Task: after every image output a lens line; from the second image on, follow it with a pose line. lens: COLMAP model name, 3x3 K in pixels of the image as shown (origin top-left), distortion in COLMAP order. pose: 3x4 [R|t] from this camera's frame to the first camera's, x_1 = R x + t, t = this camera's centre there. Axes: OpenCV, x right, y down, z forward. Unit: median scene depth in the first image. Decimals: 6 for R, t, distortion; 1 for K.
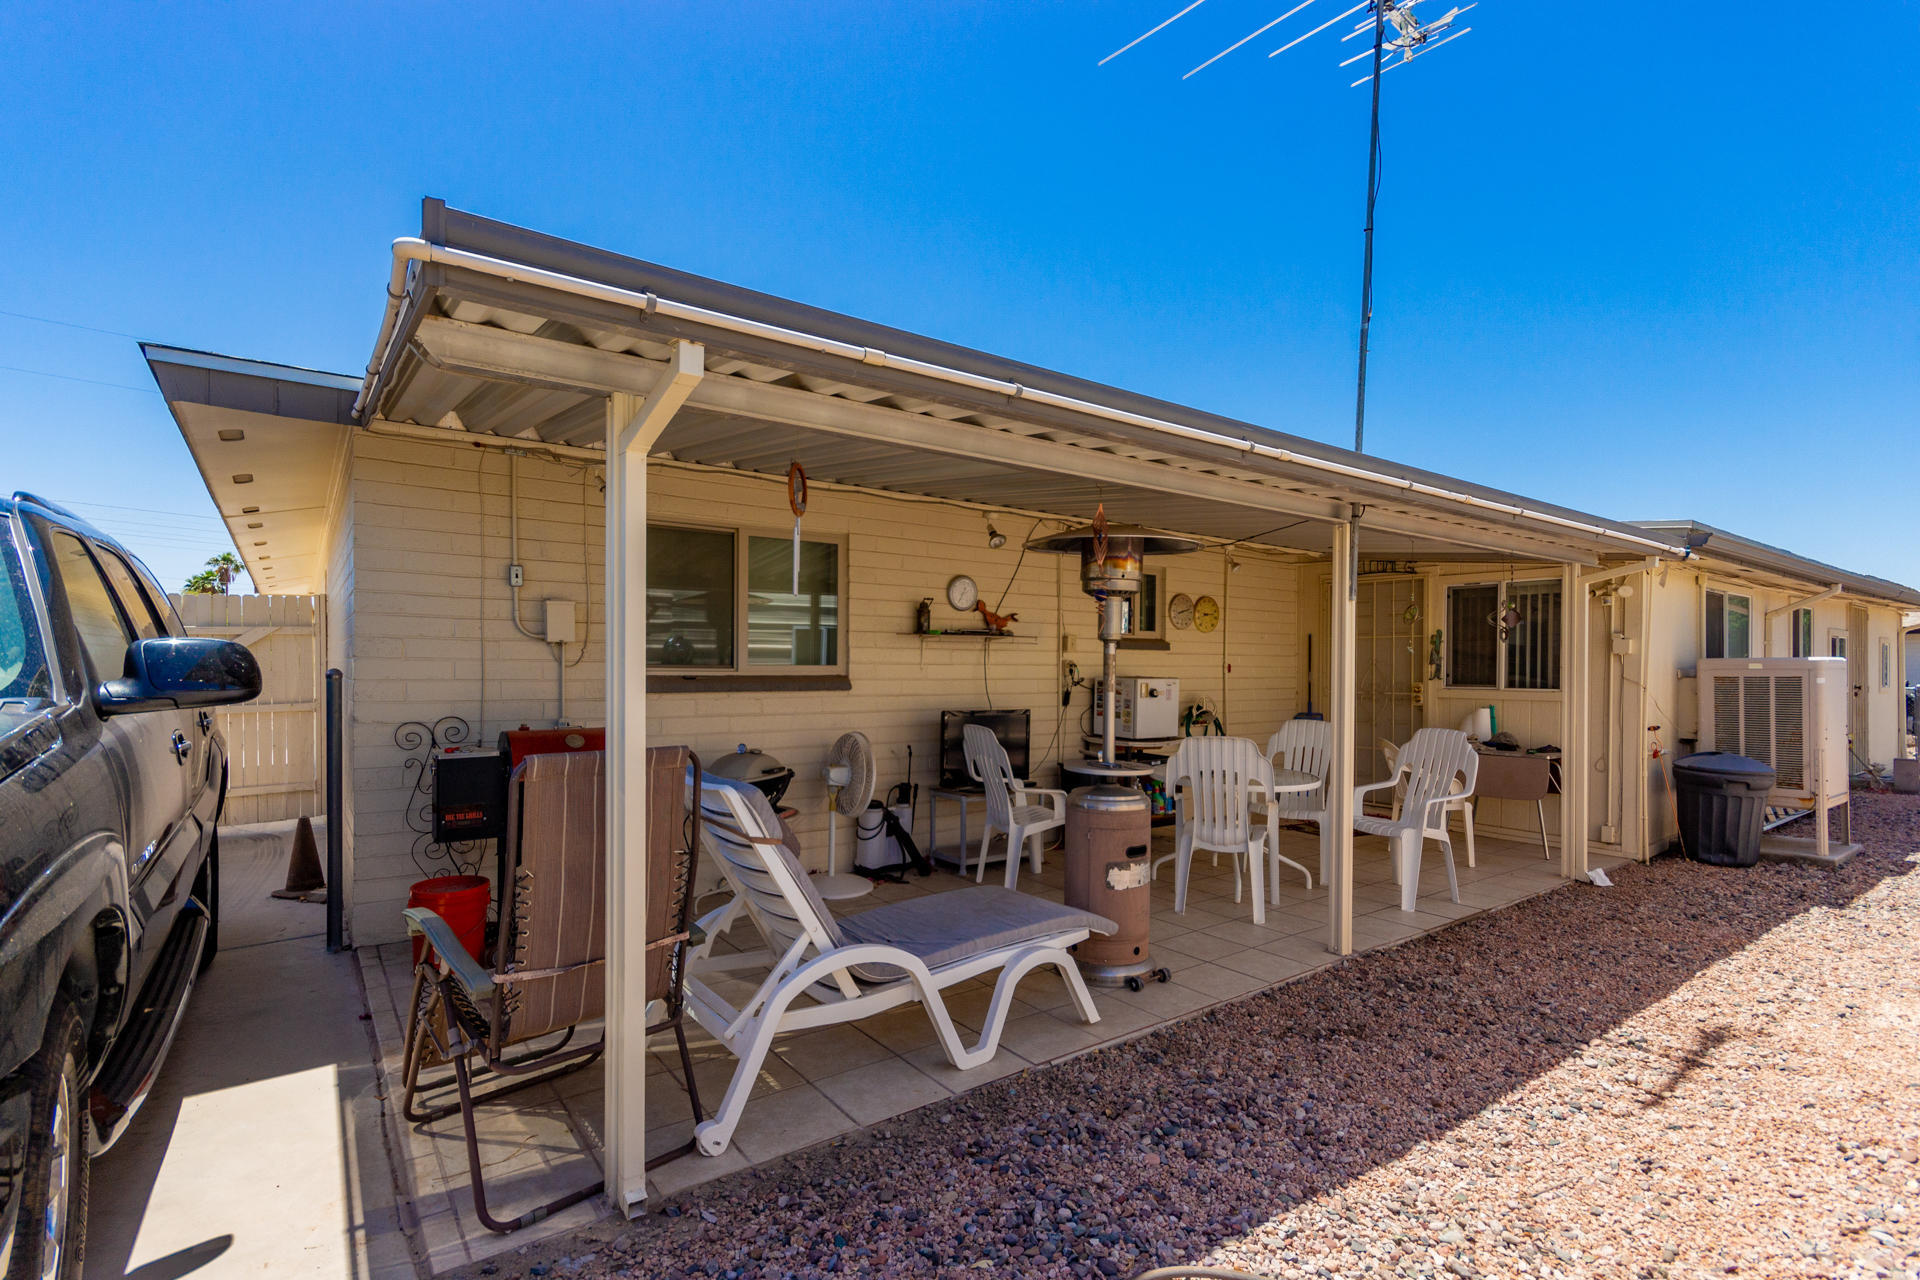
lens RADIAL K [[894.2, 0, 957.5], [0, 894.2, 671.8], [0, 0, 1]] dist [0.001031, -0.000579]
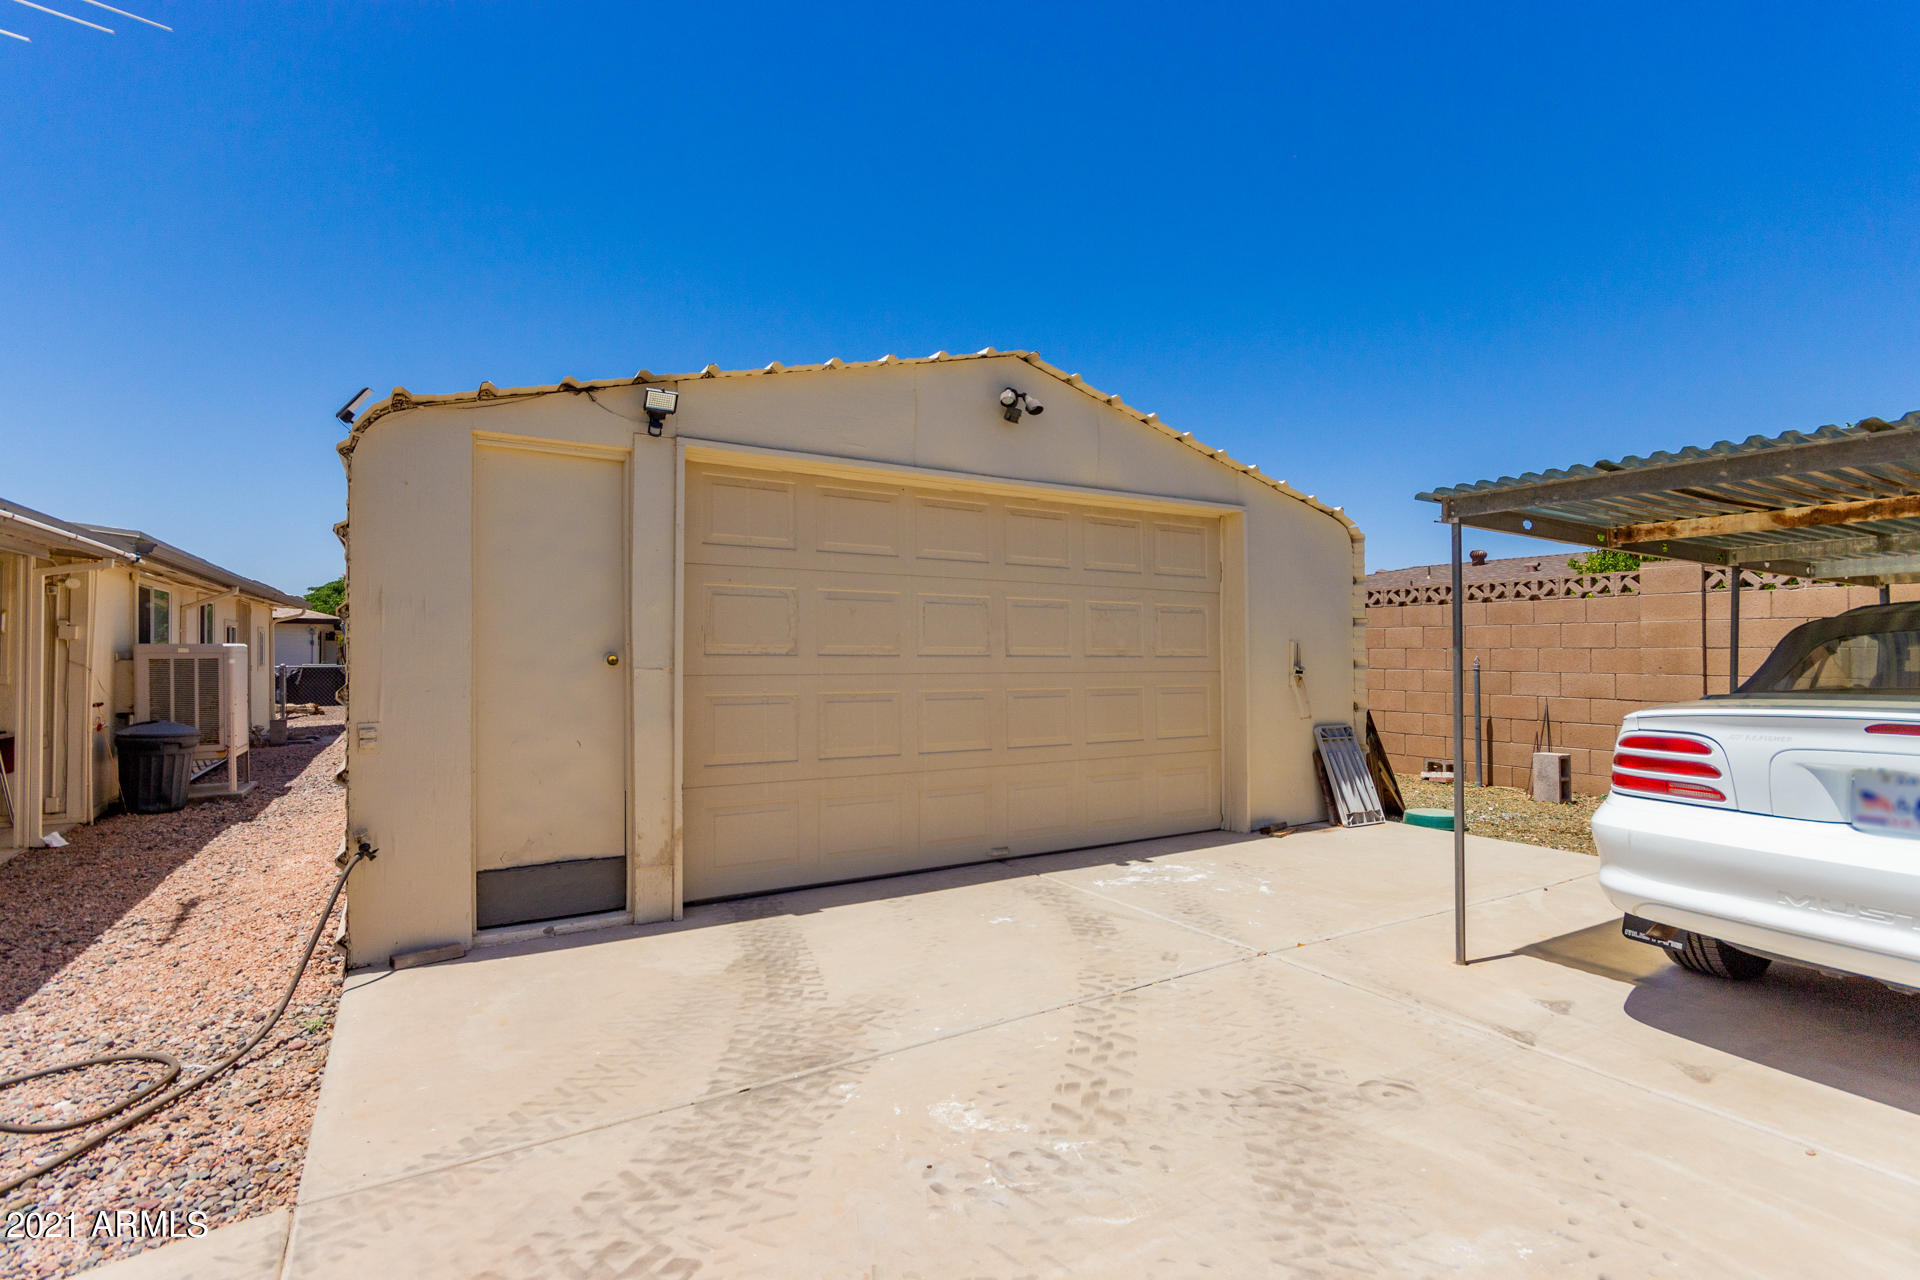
lens RADIAL K [[894.2, 0, 961.8], [0, 894.2, 649.7], [0, 0, 1]] dist [0.001031, -0.000579]
pose [[0.092456, 0.002080, 0.995715, -0.262682], [0.003603, 0.999991, -0.002423, -0.000387], [-0.995710, 0.003812, 0.092448, -0.208765]]
